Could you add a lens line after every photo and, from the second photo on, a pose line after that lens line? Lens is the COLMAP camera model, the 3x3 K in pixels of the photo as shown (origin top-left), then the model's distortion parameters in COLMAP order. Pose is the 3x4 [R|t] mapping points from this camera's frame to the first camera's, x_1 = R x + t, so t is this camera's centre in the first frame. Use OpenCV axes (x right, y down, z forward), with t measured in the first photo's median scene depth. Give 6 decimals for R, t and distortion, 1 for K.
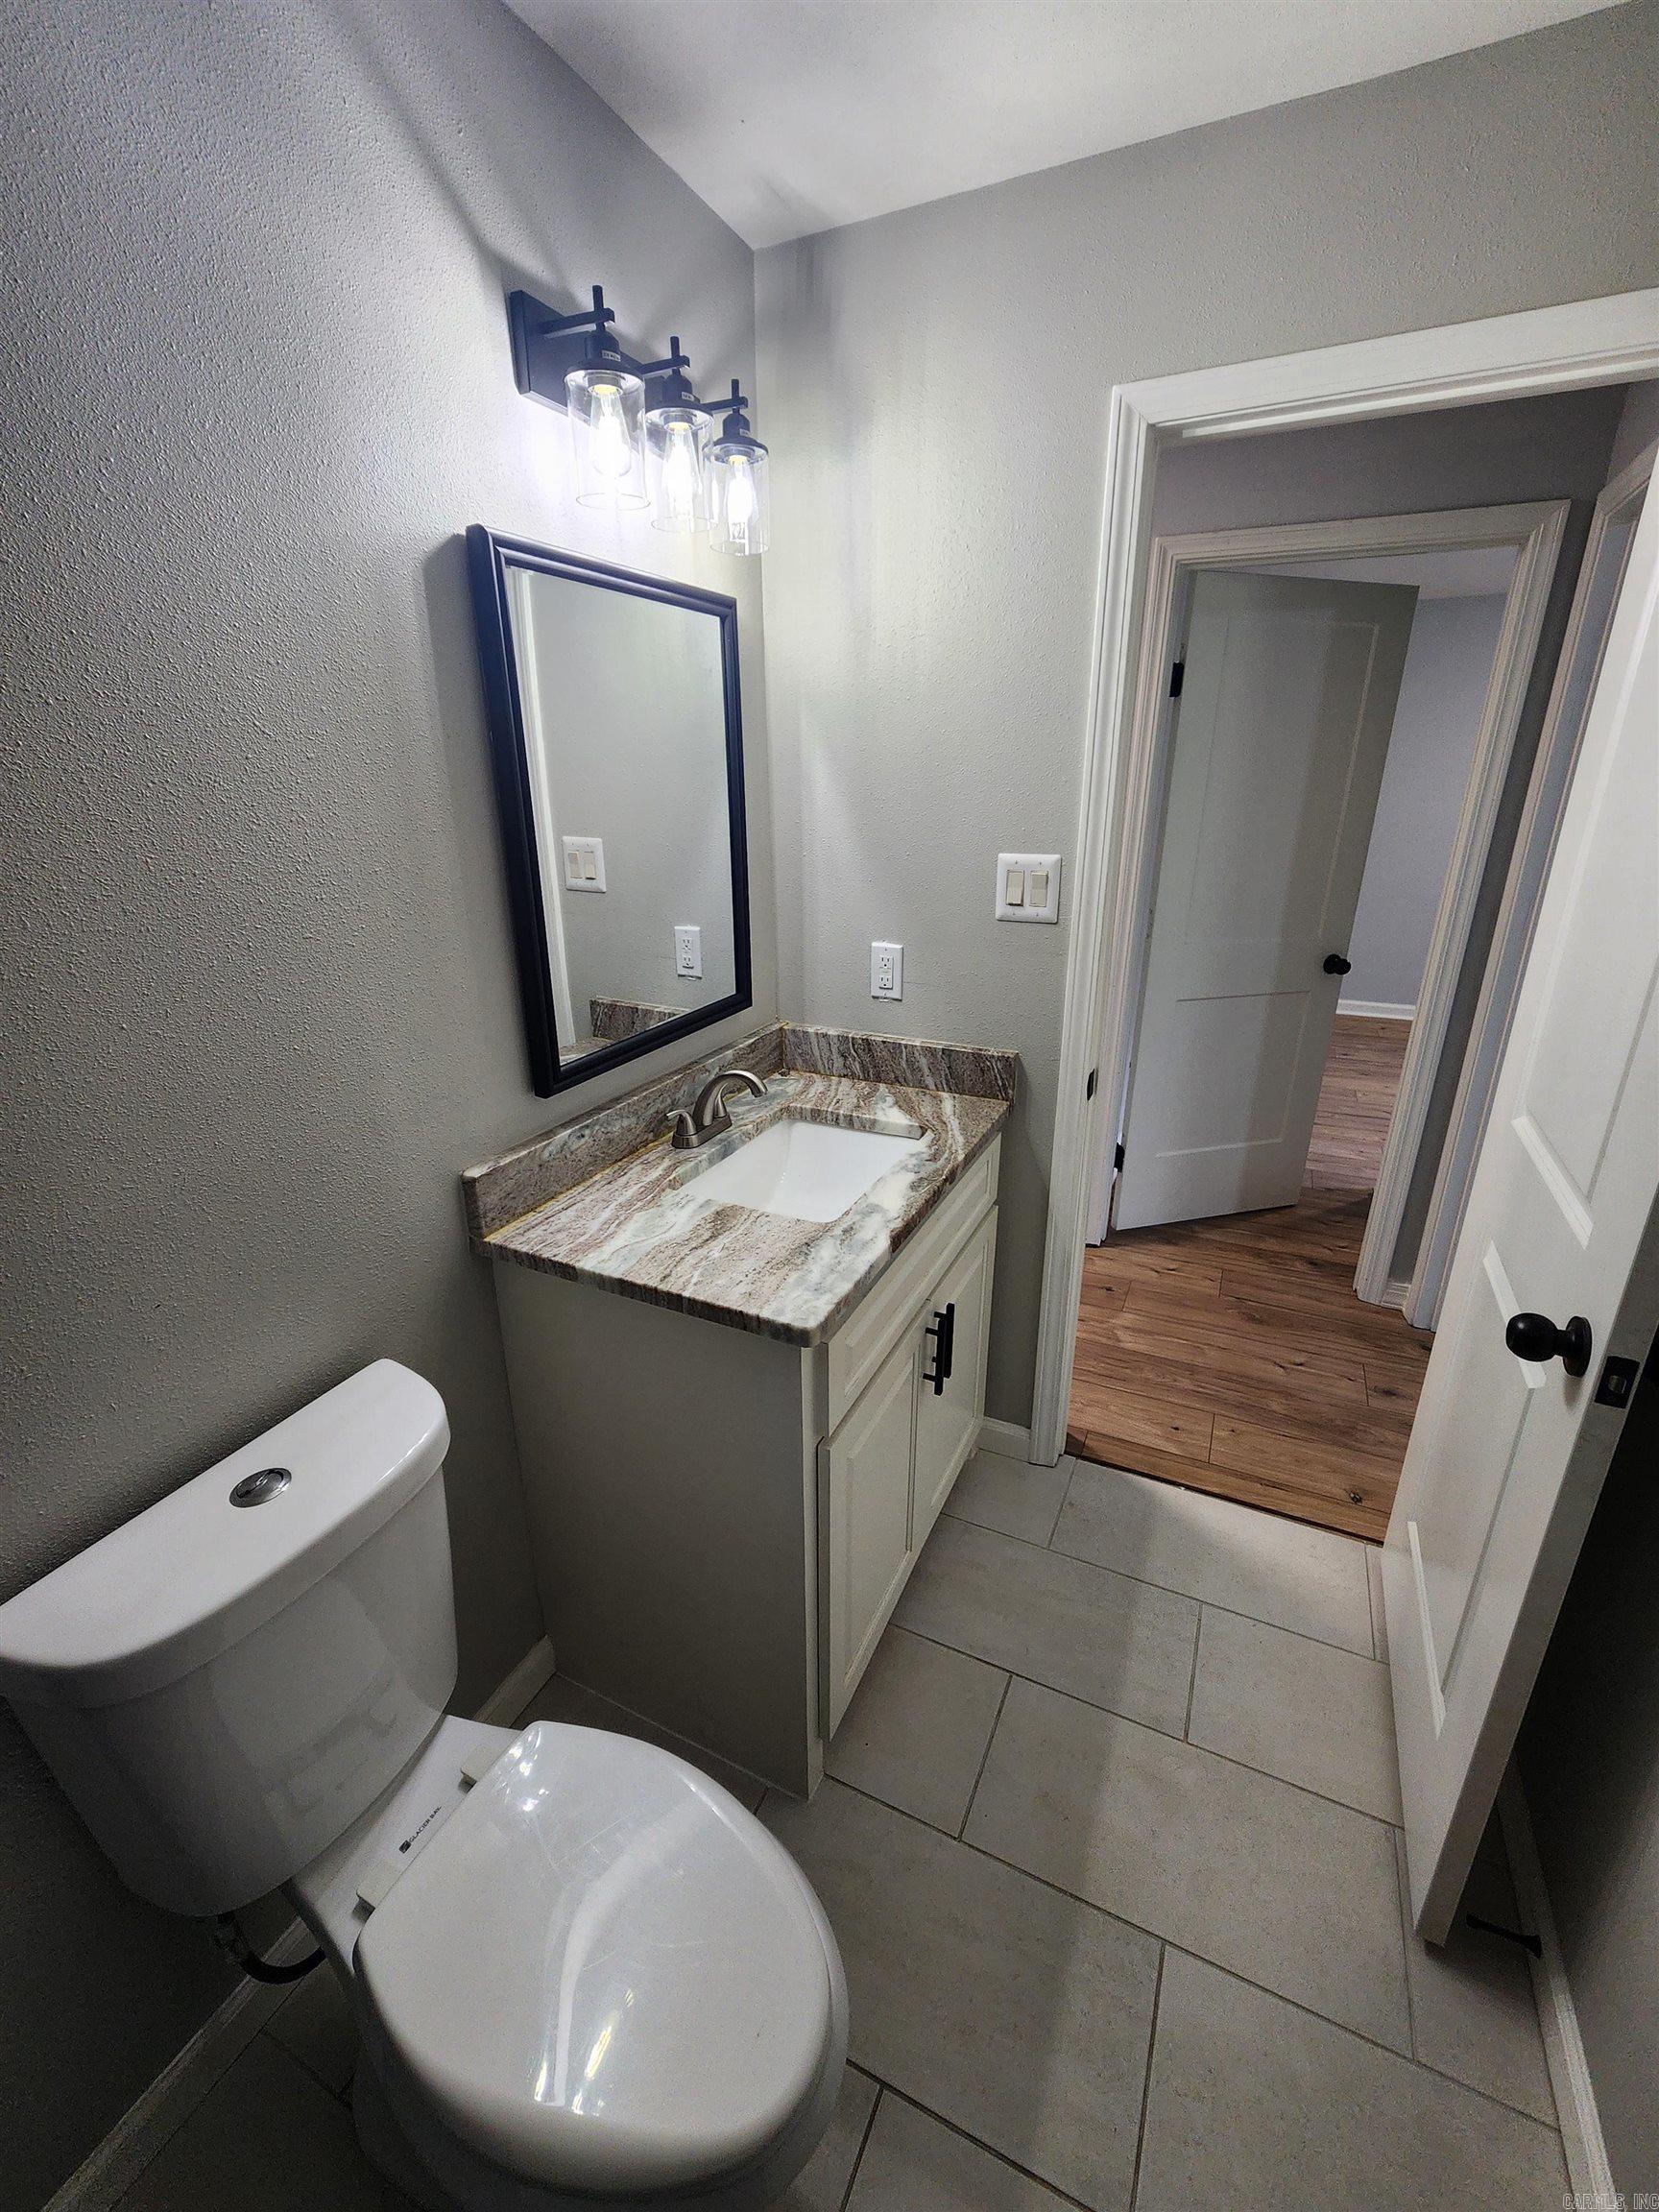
lens RADIAL K [[910.8, 0, 829.5], [0, 910.8, 1106.0], [0, 0, 1]] dist [-0.004391, 0.002902]
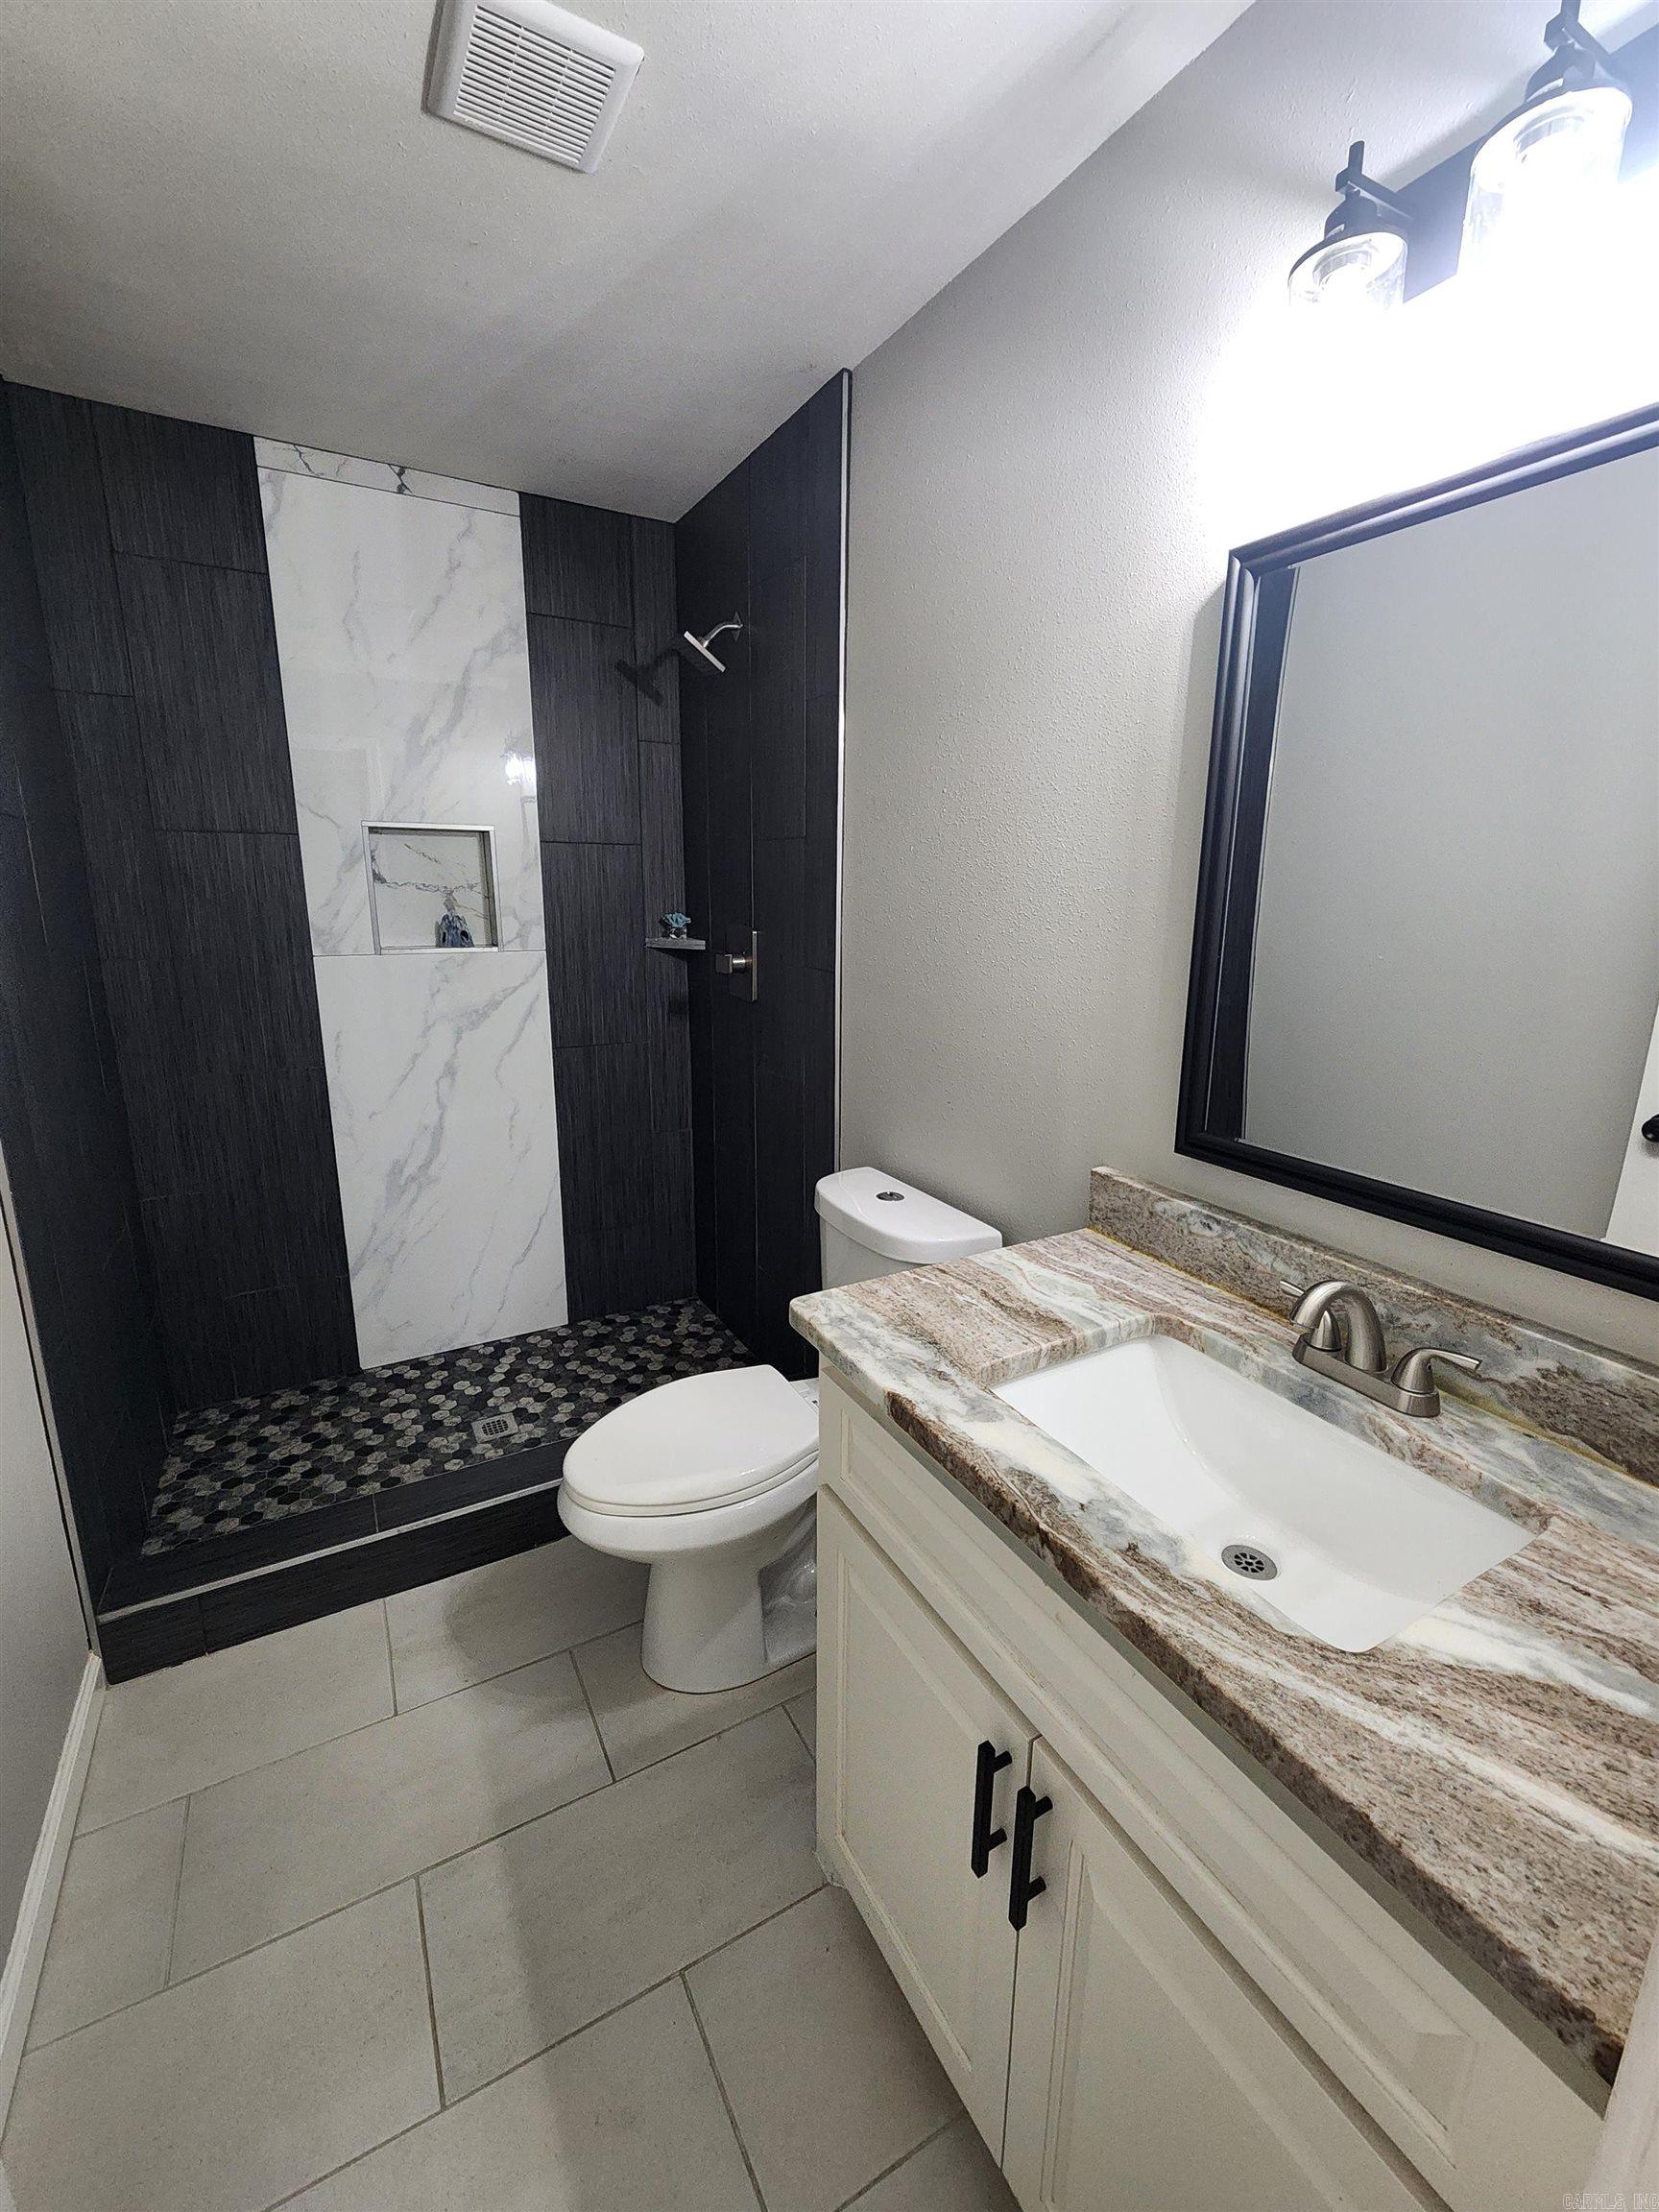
lens RADIAL K [[911.3, 0, 835.8], [0, 911.3, 1103.1], [0, 0, 1]] dist [0.000112, 0.000219]
pose [[-0.572416, 0.192701, -0.796998, 0.545311], [-0.288976, 0.862219, 0.416017, -0.300674], [0.767355, 0.468448, -0.437862, 1.006802]]
